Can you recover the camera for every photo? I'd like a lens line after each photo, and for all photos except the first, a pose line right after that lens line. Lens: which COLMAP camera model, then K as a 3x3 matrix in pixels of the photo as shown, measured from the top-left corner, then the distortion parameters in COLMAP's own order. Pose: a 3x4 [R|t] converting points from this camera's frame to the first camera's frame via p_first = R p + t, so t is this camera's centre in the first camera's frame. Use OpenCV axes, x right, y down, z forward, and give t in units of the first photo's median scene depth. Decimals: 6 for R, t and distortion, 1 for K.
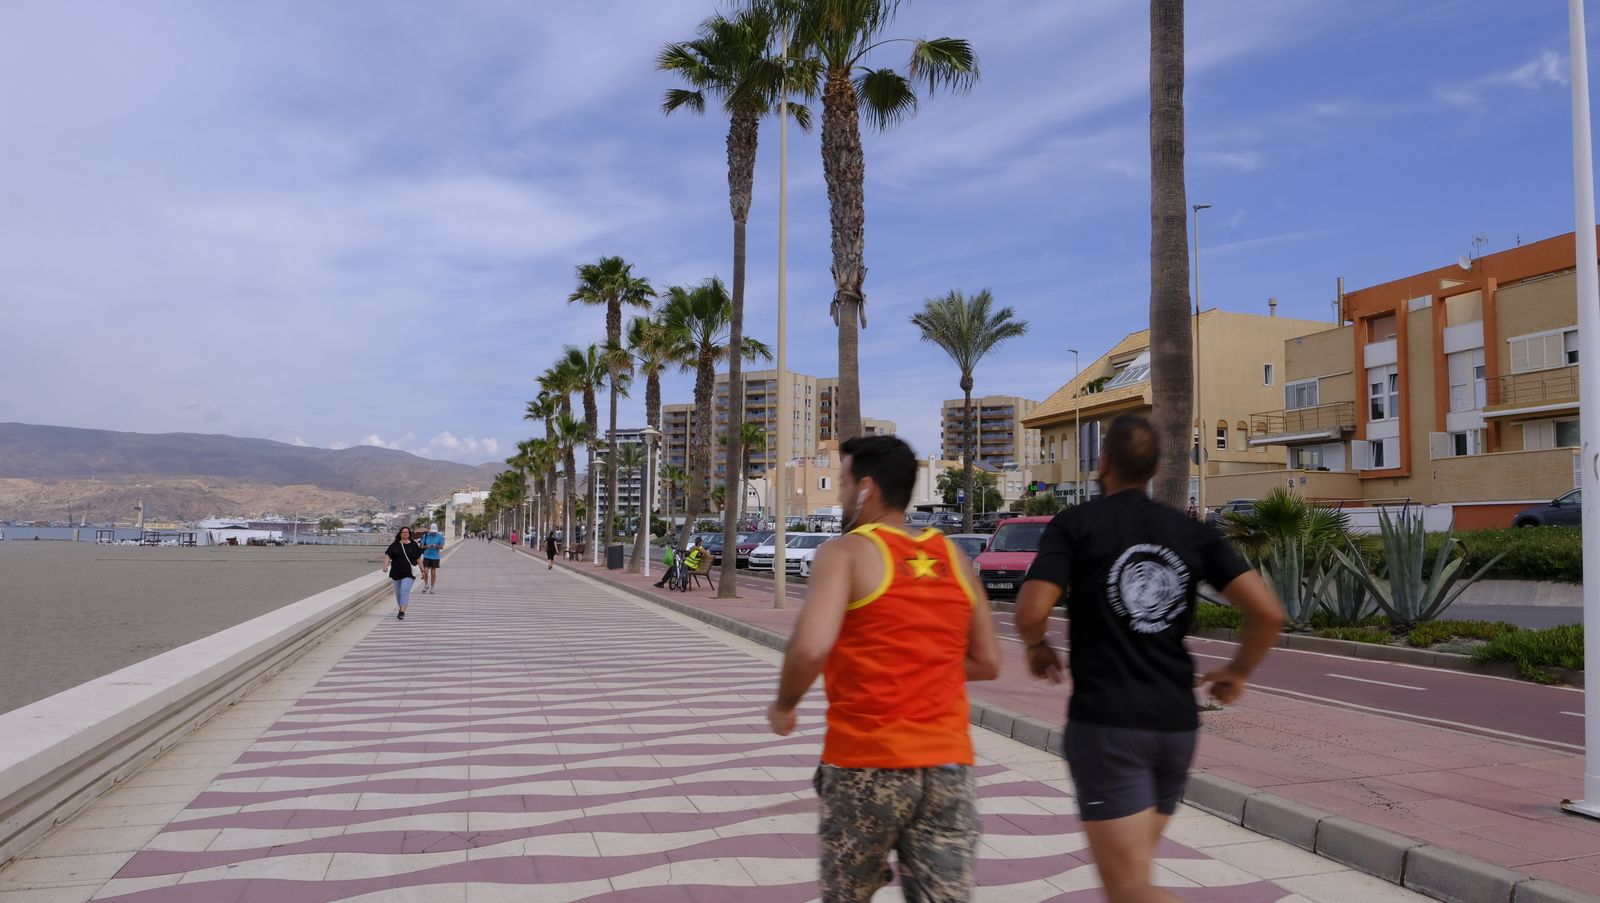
lens RADIAL K [[1068.5, 0, 805.5], [0, 1068.5, 484.7], [0, 0, 1]] dist [-0.028895, 0.017427]
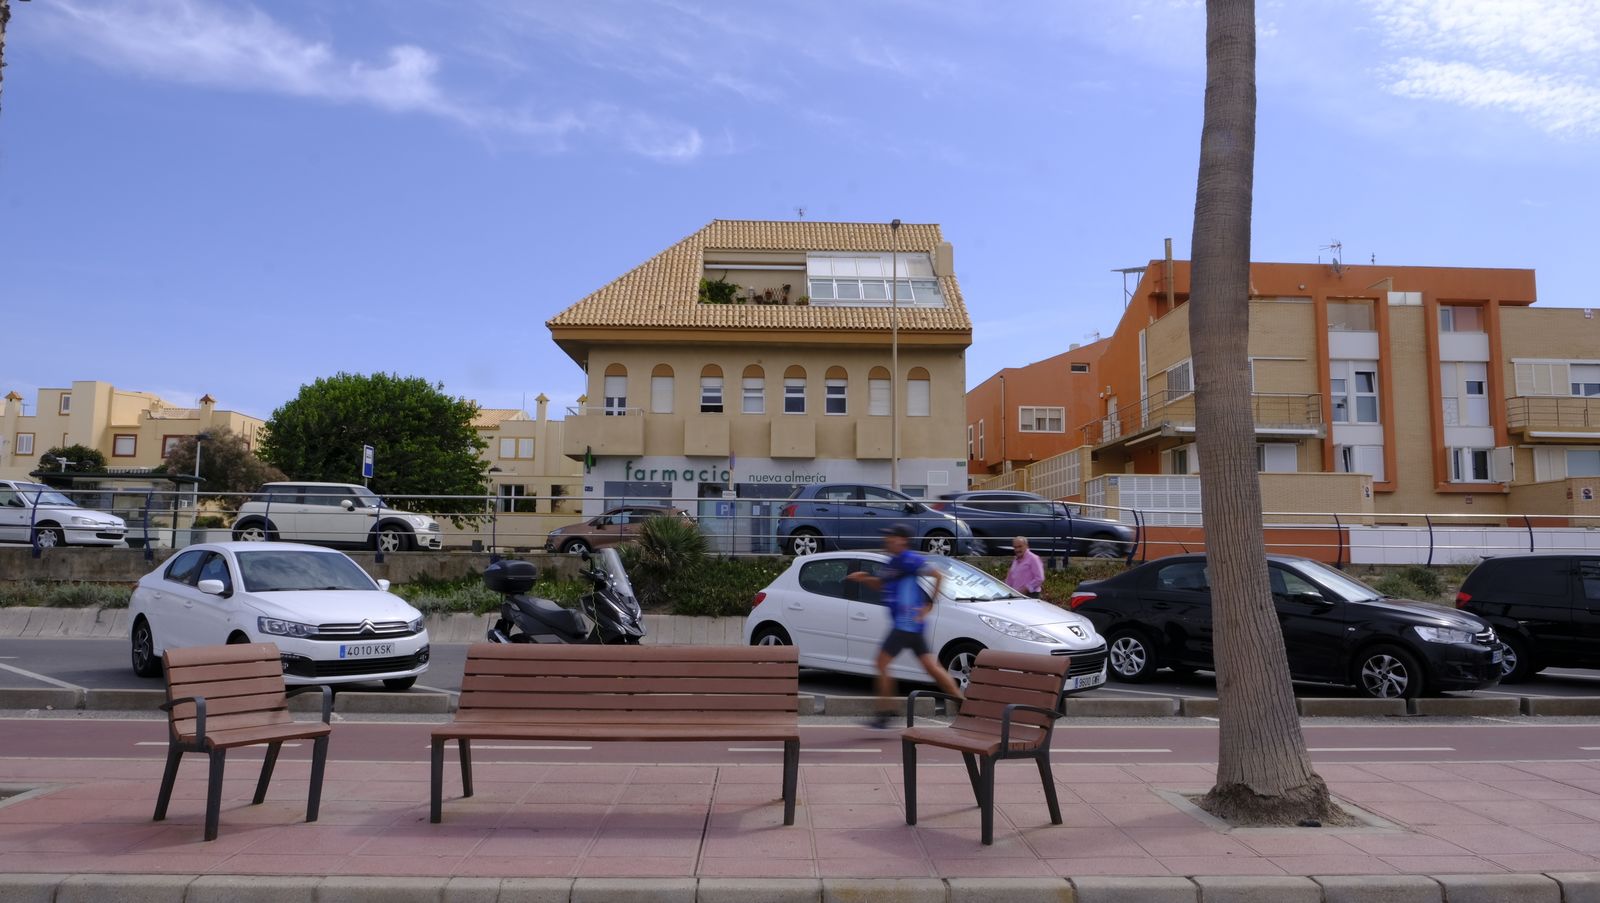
lens RADIAL K [[1068.5, 0, 795.2], [0, 1068.5, 453.4], [0, 0, 1]] dist [-0.028895, 0.017427]
pose [[0.267081, 0.093577, 0.959120, -0.316961], [-0.054910, 0.995135, -0.081800, 0.046911], [-0.962108, -0.030818, 0.270920, 0.992160]]
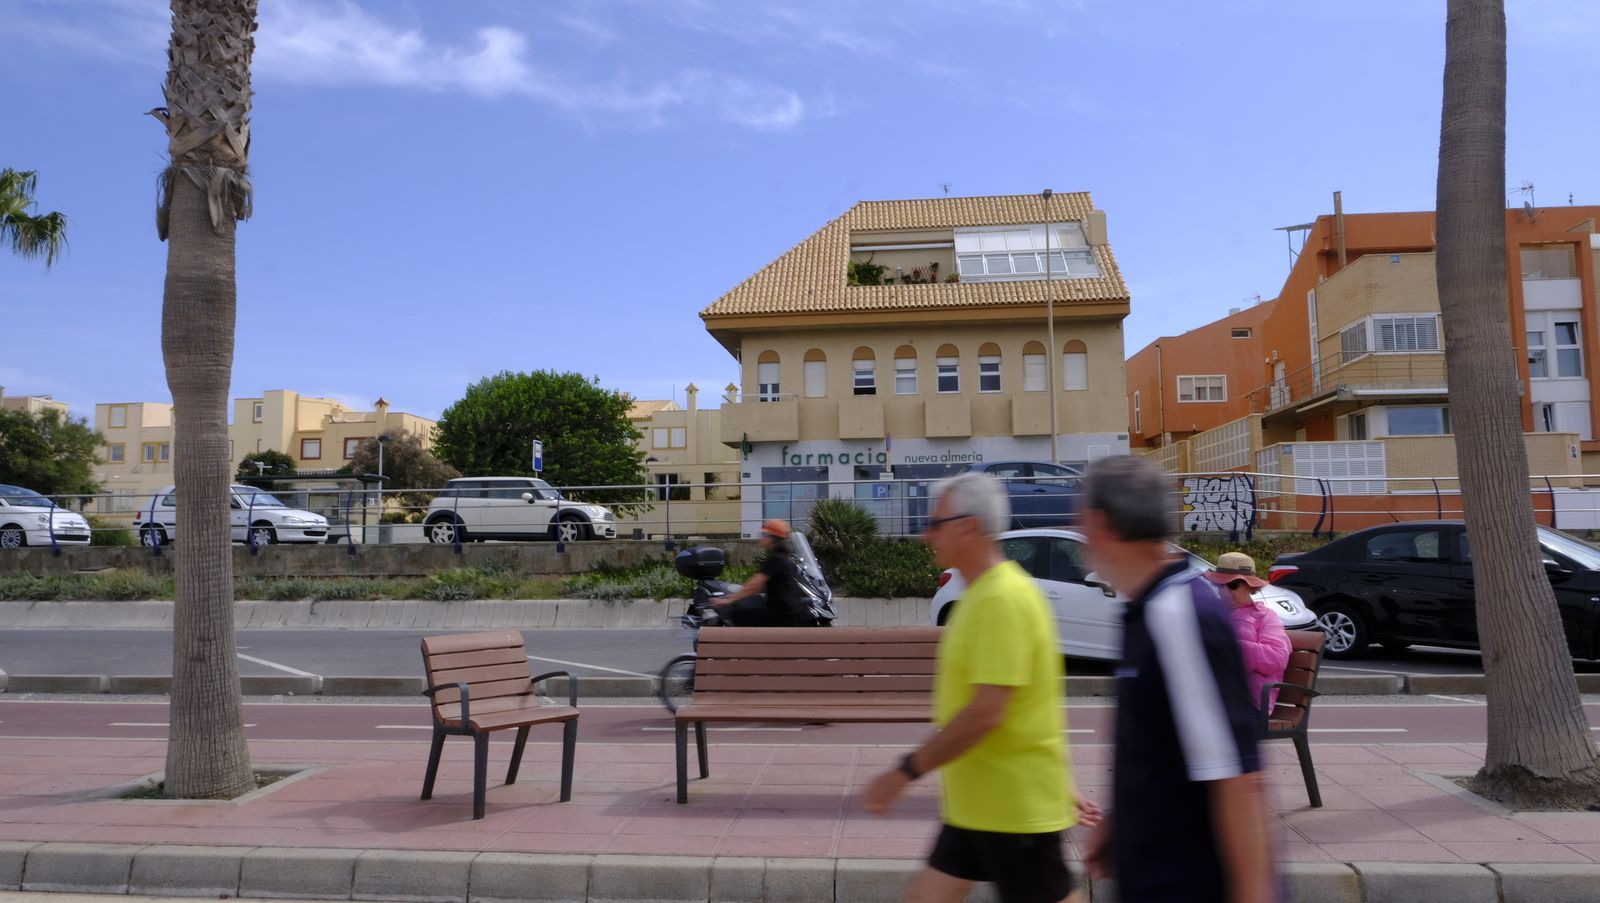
lens RADIAL K [[1068.5, 0, 806.1], [0, 1068.5, 454.5], [0, 0, 1]] dist [-0.028895, 0.017427]
pose [[0.387628, 0.065504, 0.919486, -0.318387], [-0.028395, 0.997847, -0.059117, 0.047317], [-0.921379, -0.003193, 0.388653, 0.998528]]
